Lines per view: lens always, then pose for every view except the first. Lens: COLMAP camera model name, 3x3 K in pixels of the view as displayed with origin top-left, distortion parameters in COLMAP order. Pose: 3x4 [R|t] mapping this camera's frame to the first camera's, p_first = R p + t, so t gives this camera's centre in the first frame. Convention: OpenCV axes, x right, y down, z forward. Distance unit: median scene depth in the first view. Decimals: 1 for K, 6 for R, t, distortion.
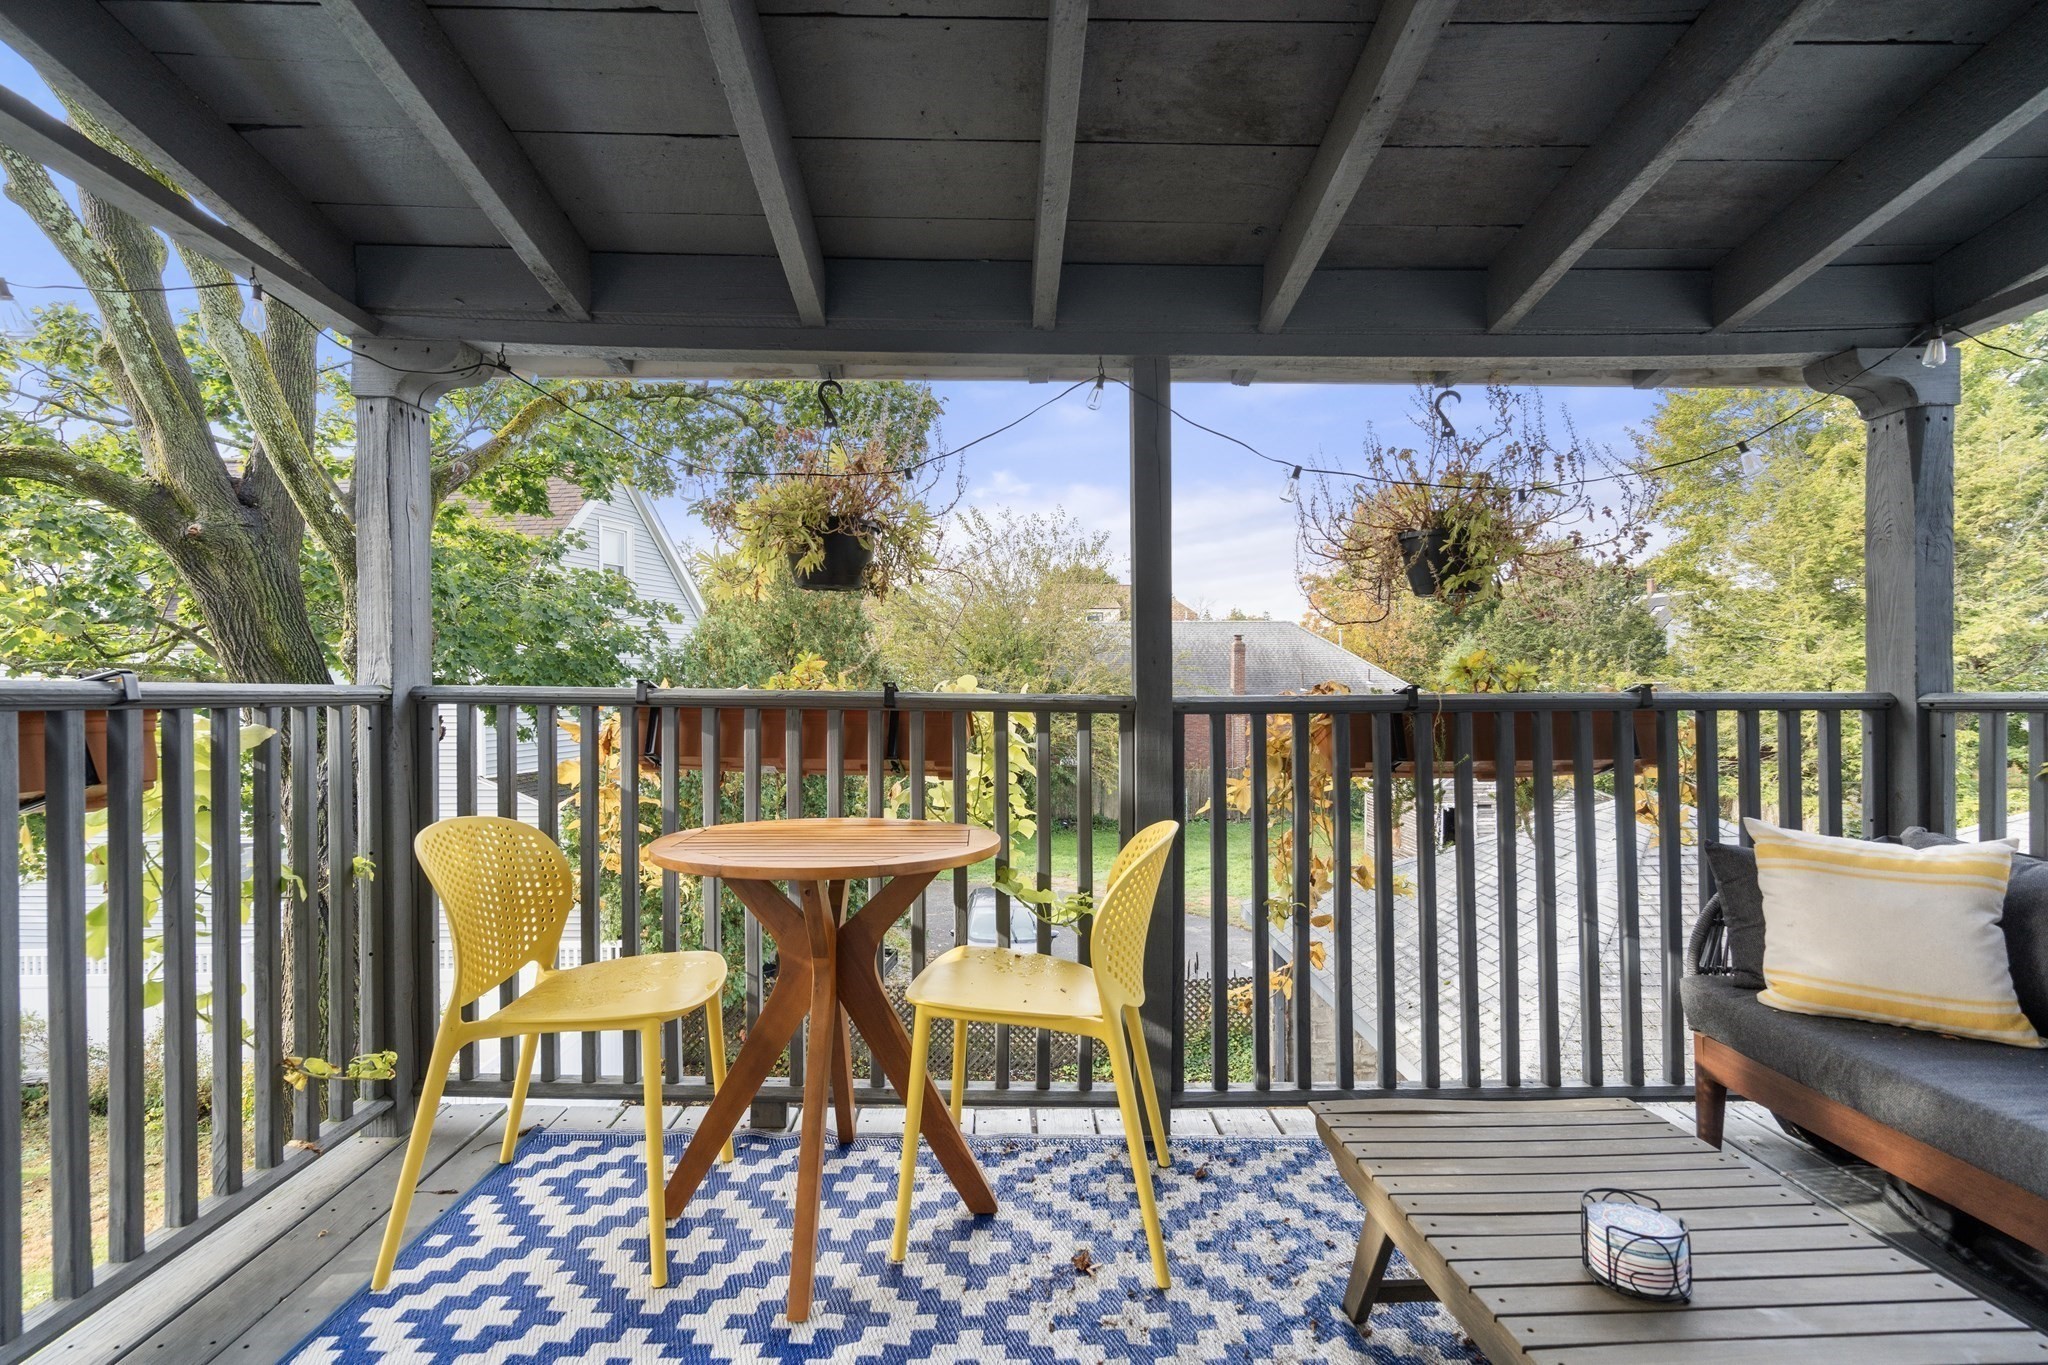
lens RADIAL K [[939.4, 0, 1023.7], [0, 939.4, 698.8], [0, 0, 1]] dist [0.002039, 0.000394]
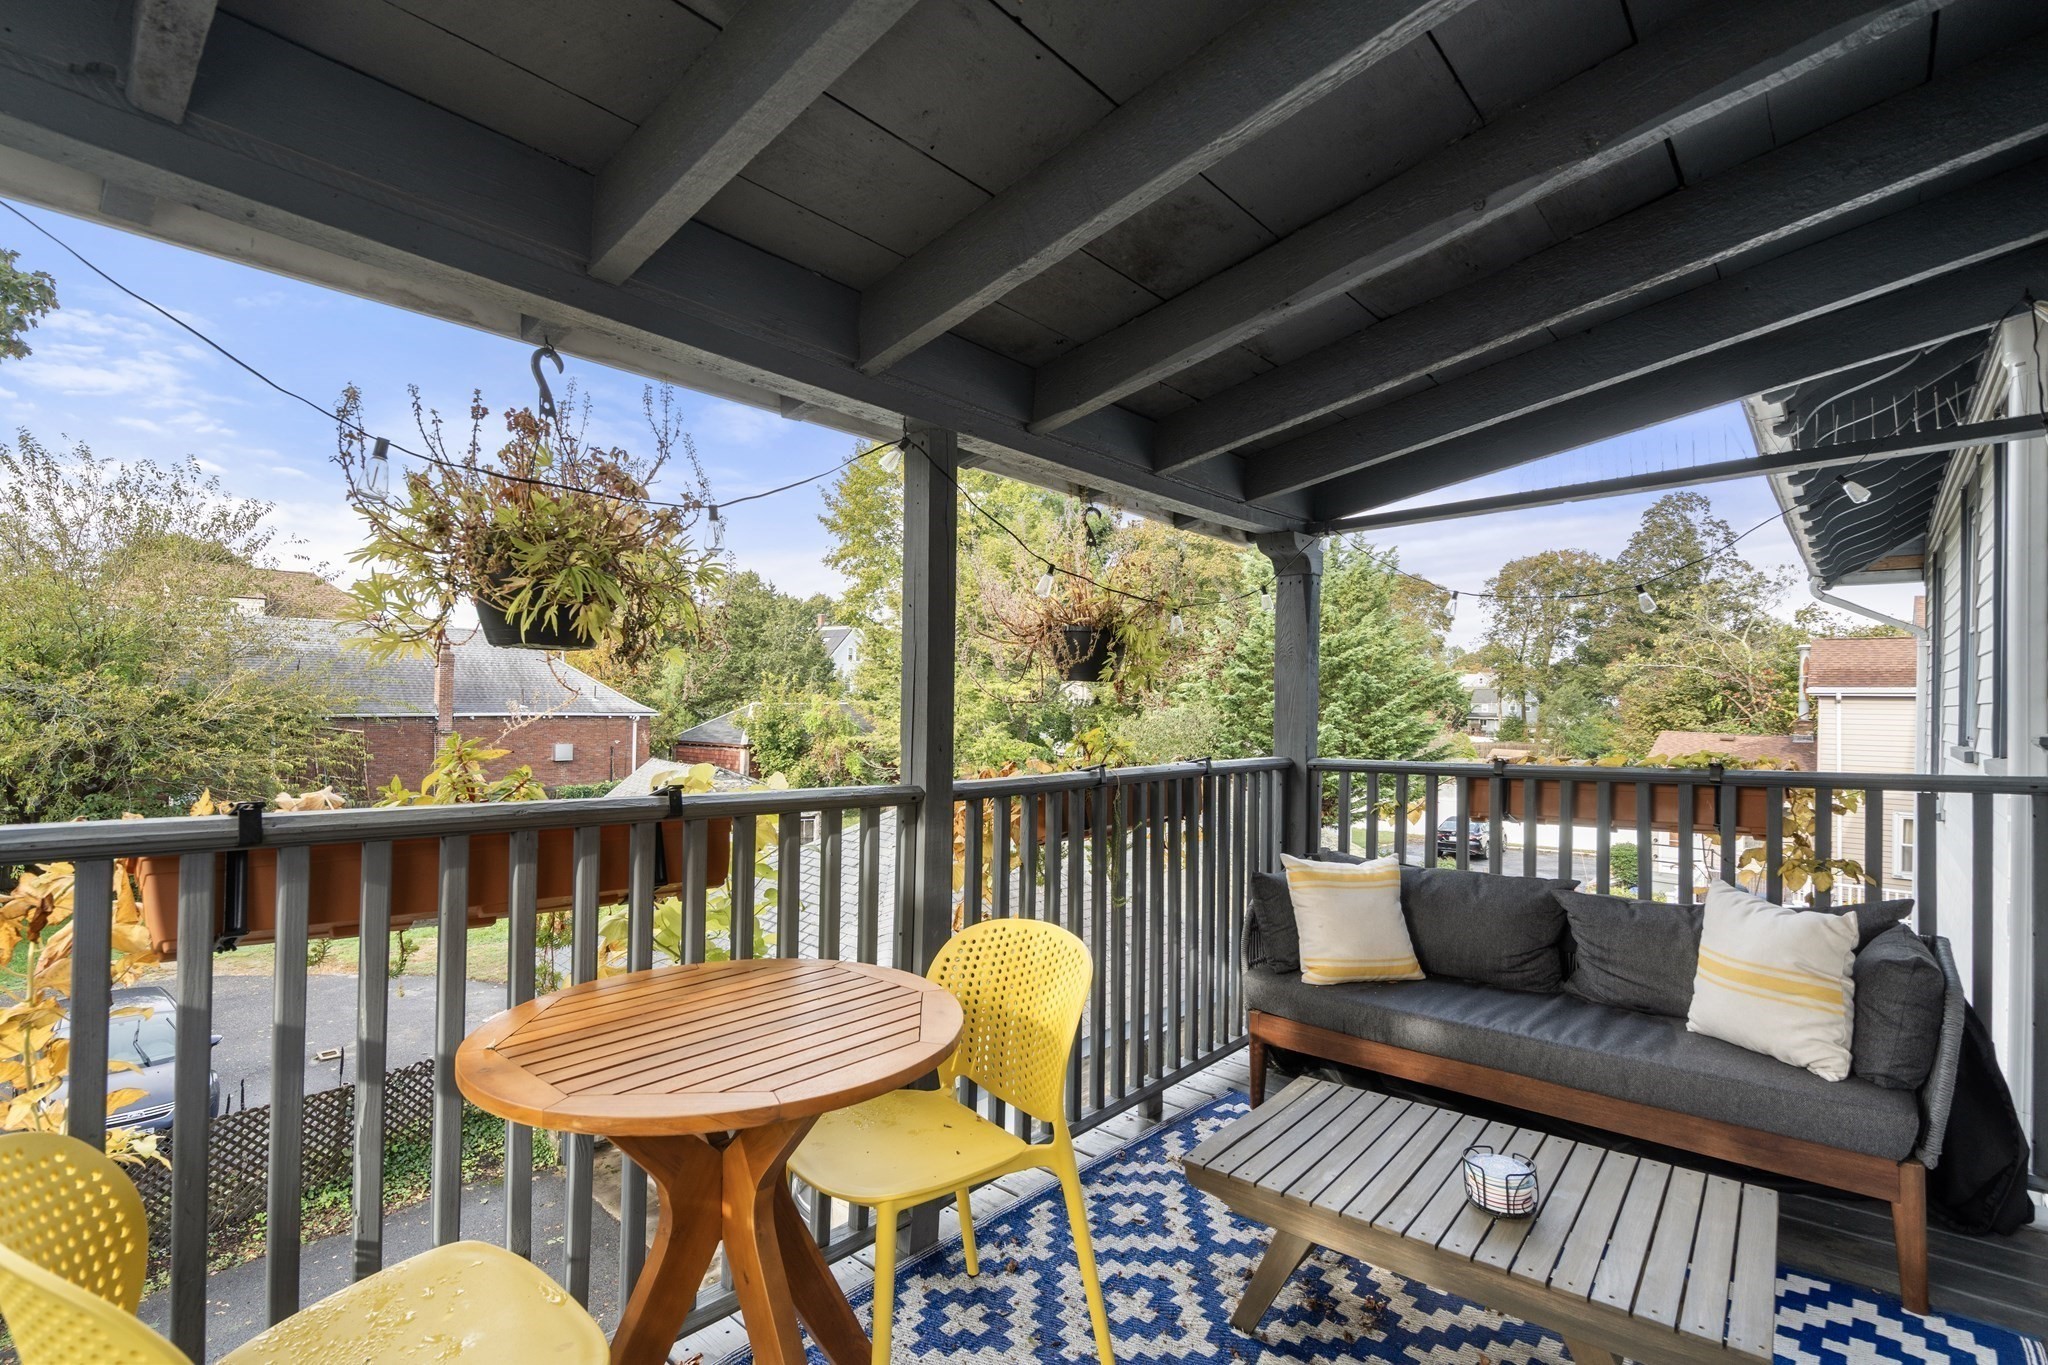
lens RADIAL K [[926.9, 0, 1032.1], [0, 926.9, 716.1], [0, 0, 1]] dist [0.000021, 0.000239]
pose [[0.689146, 0.003954, 0.724611, -0.463233], [-0.005434, 0.999985, -0.000289, -0.072338], [-0.724602, -0.003738, 0.689158, 0.276291]]
